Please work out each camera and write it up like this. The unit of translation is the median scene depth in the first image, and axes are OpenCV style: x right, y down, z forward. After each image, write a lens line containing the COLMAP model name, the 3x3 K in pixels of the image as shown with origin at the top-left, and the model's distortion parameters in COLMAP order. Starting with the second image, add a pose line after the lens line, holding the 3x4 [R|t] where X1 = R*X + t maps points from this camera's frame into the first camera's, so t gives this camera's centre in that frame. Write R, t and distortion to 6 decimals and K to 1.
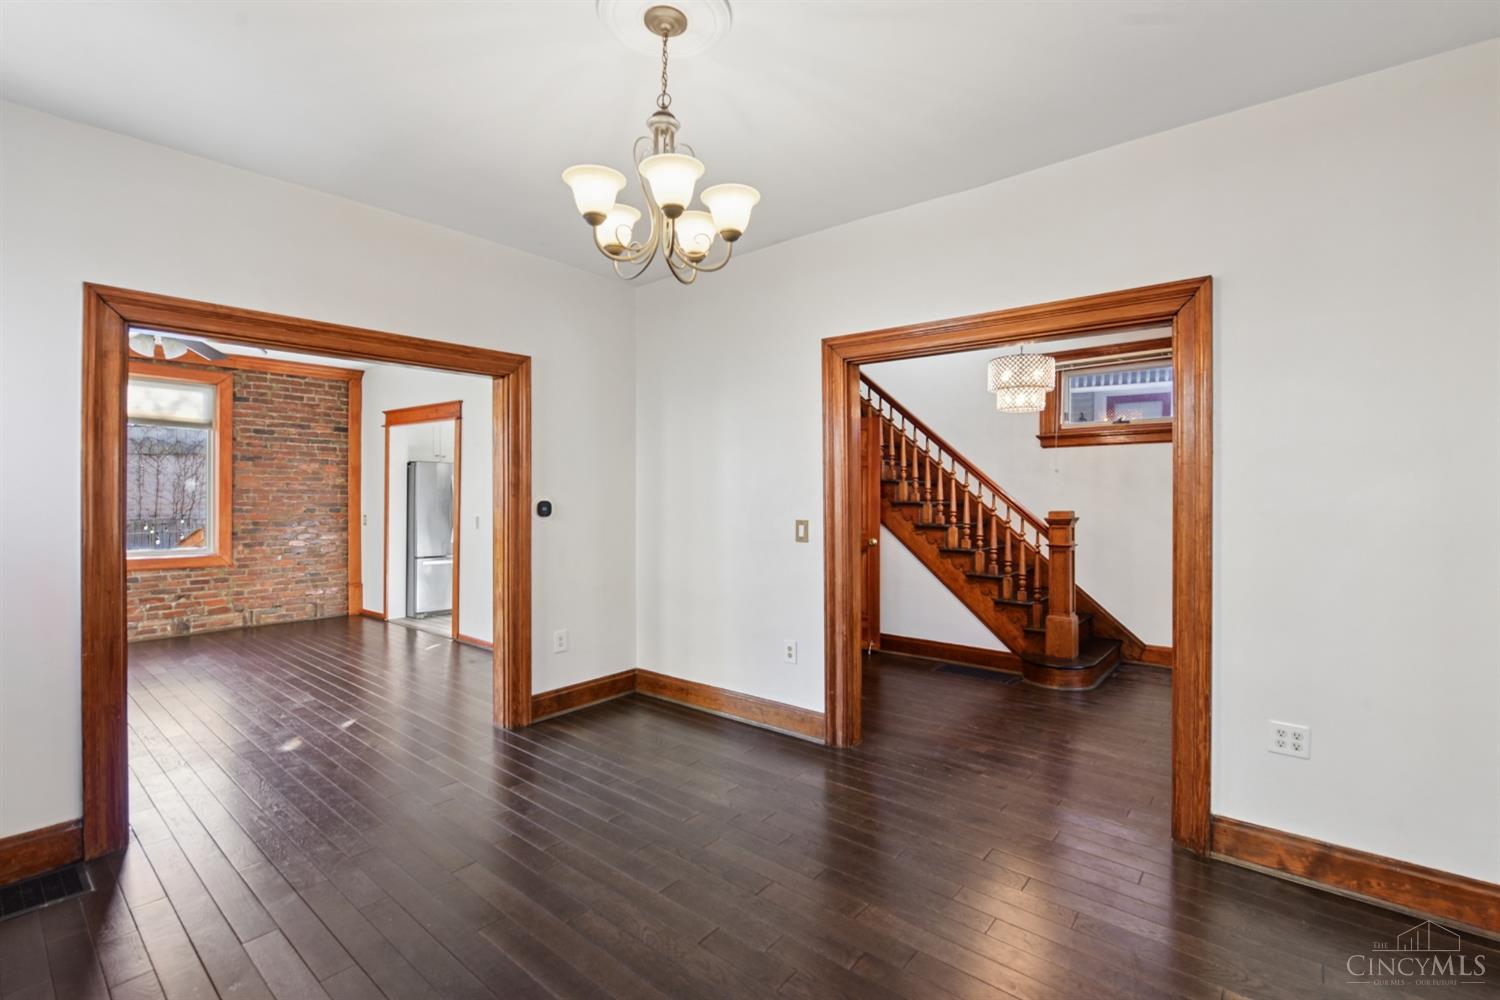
lens RADIAL K [[673.8, 0, 762.3], [0, 673.8, 493.2], [0, 0, 1]] dist [-0.013080, -0.001581]
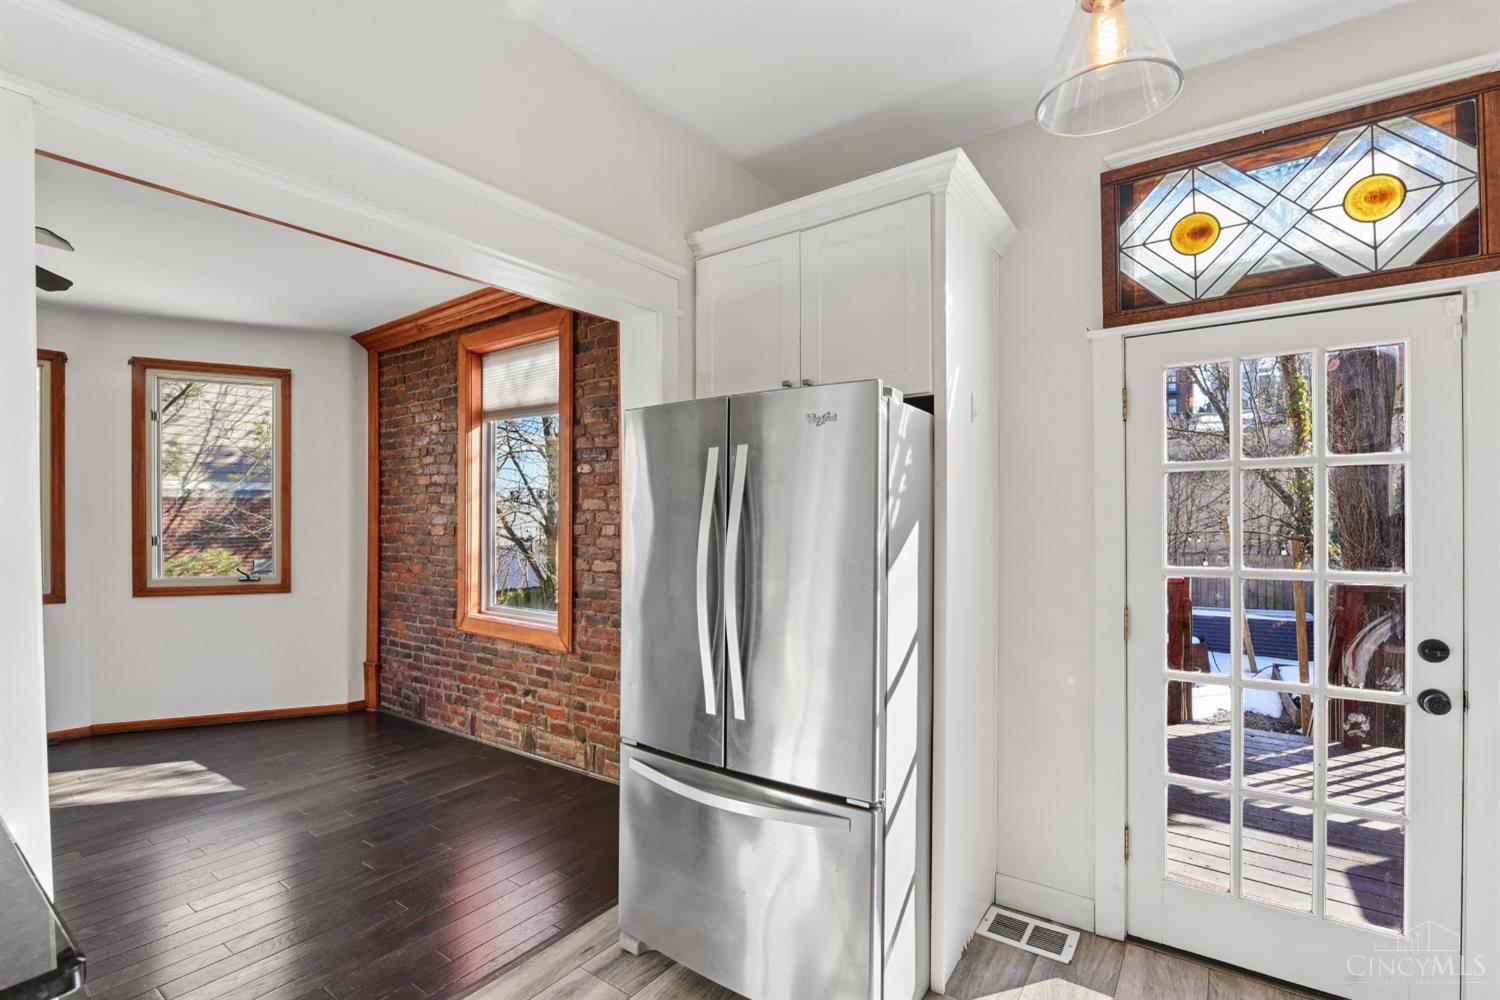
lens RADIAL K [[673.8, 0, 755.1], [0, 673.8, 522.7], [0, 0, 1]] dist [-0.013080, -0.001581]
pose [[0.074256, -0.001090, -0.997239, -0.242235], [0.005491, 0.999985, -0.000684, 0.002489], [0.997224, -0.005425, 0.074261, 1.152381]]
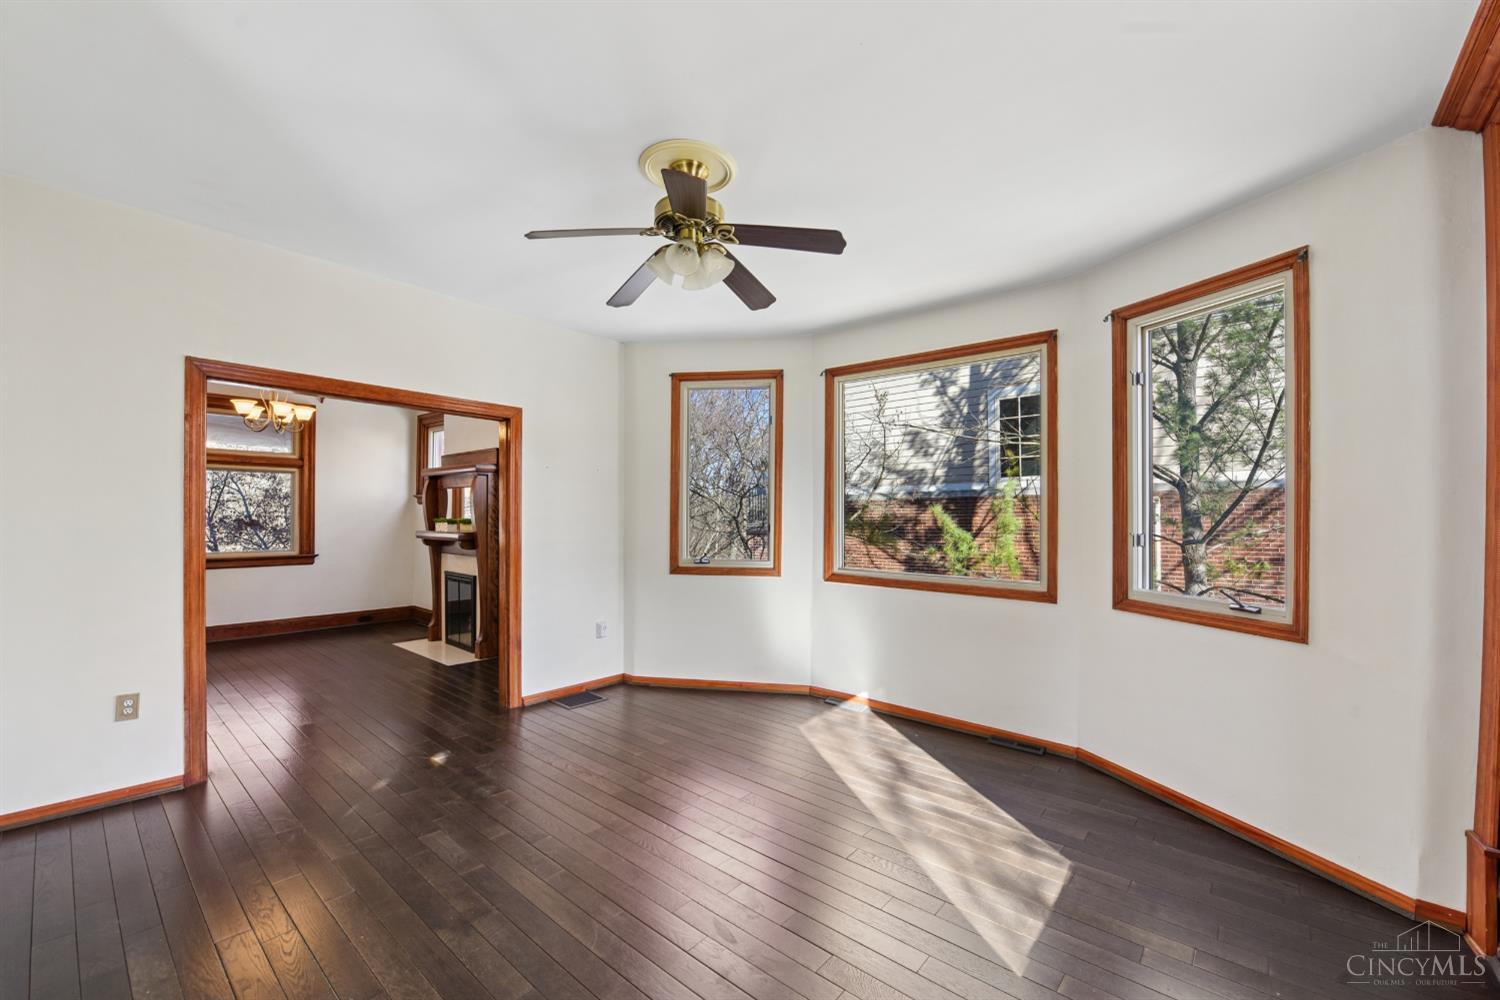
lens RADIAL K [[610.4, 0, 757.1], [0, 610.4, 516.0], [0, 0, 1]] dist [-0.016395, -0.001029]
pose [[-0.999957, -0.007136, 0.006000, -0.679380], [-0.007103, 0.999960, 0.005367, -0.002761], [-0.006038, 0.005325, -0.999968, 1.067921]]
